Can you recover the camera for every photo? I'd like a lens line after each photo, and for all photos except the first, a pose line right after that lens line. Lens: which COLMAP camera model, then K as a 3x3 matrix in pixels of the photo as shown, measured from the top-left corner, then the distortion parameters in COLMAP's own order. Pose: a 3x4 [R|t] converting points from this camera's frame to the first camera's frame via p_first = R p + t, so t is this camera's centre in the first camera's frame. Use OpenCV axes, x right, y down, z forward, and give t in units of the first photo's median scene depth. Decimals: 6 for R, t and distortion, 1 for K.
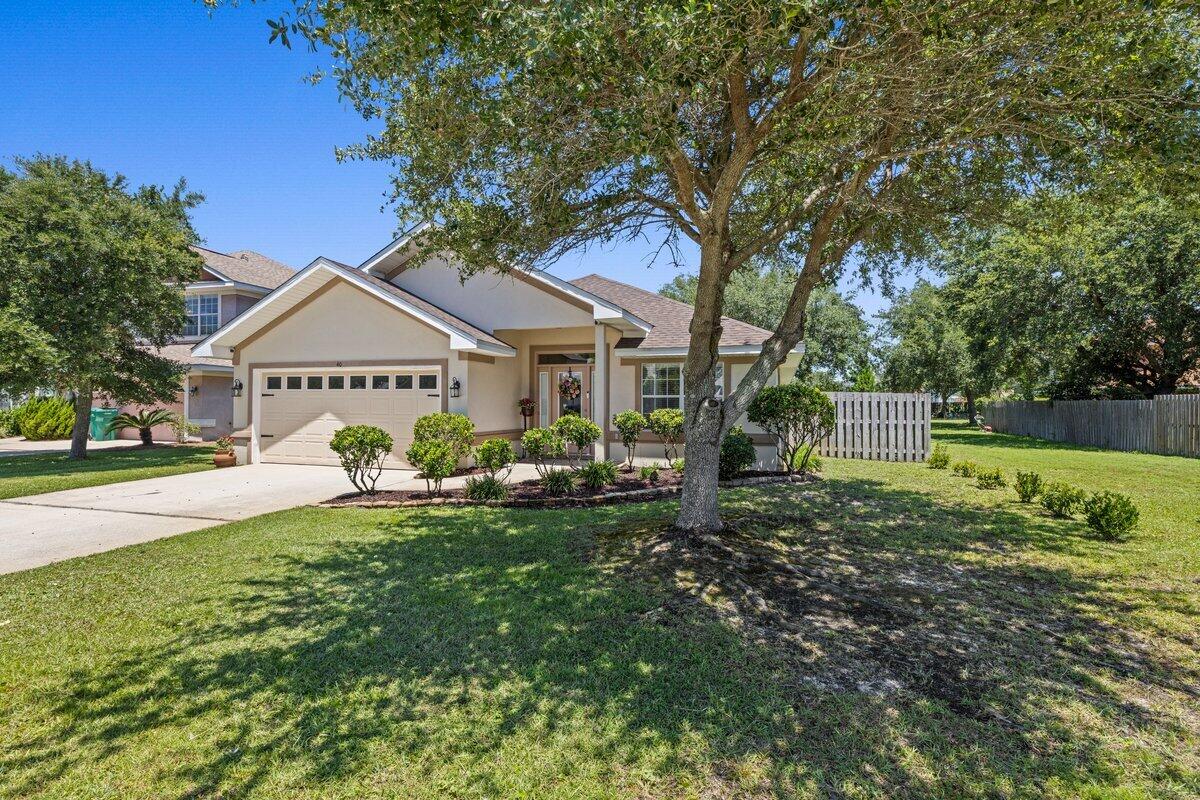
lens RADIAL K [[509.9, 0, 600.0], [0, 509.9, 400.0], [0, 0, 1]] dist [-0.001607, -0.000339]
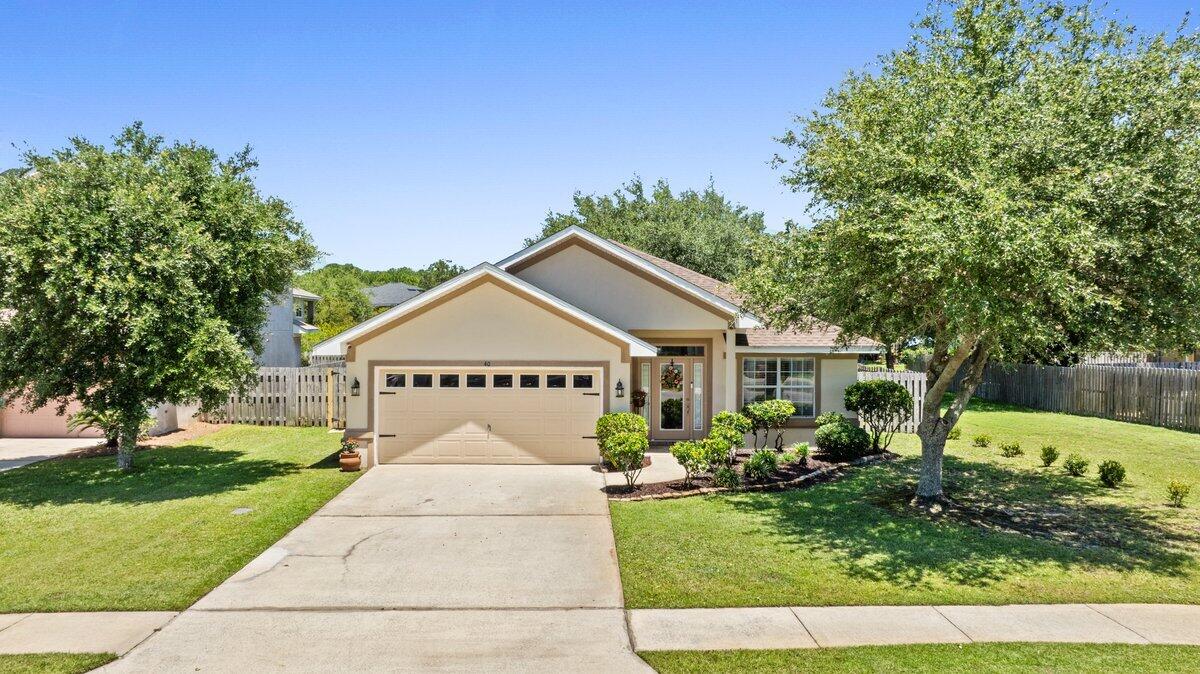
lens RADIAL K [[712.3, 0, 600.0], [0, 712.3, 337.0], [0, 0, 1]] dist [-0.015210, 0.000135]
pose [[0.958918, -0.001346, 0.283682, -0.725575], [0.000845, 0.999998, 0.001889, -0.131328], [-0.283684, -0.001572, 0.958917, -0.440102]]
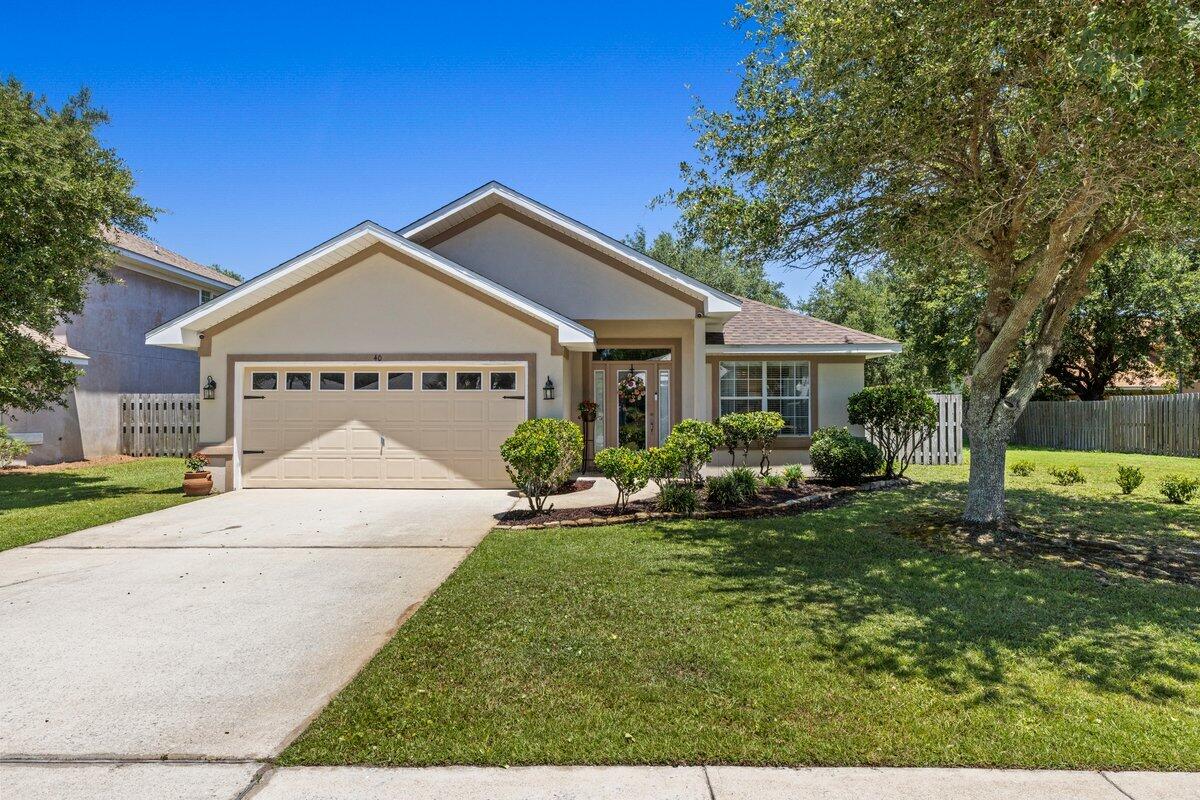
lens RADIAL K [[648.4, 0, 600.0], [0, 648.4, 400.0], [0, 0, 1]] dist [0.001114, -0.000620]
pose [[0.967793, -0.002669, 0.251732, -0.449188], [0.003906, 0.999983, -0.004415, 0.000360], [-0.251716, 0.005256, 0.967787, -0.050235]]
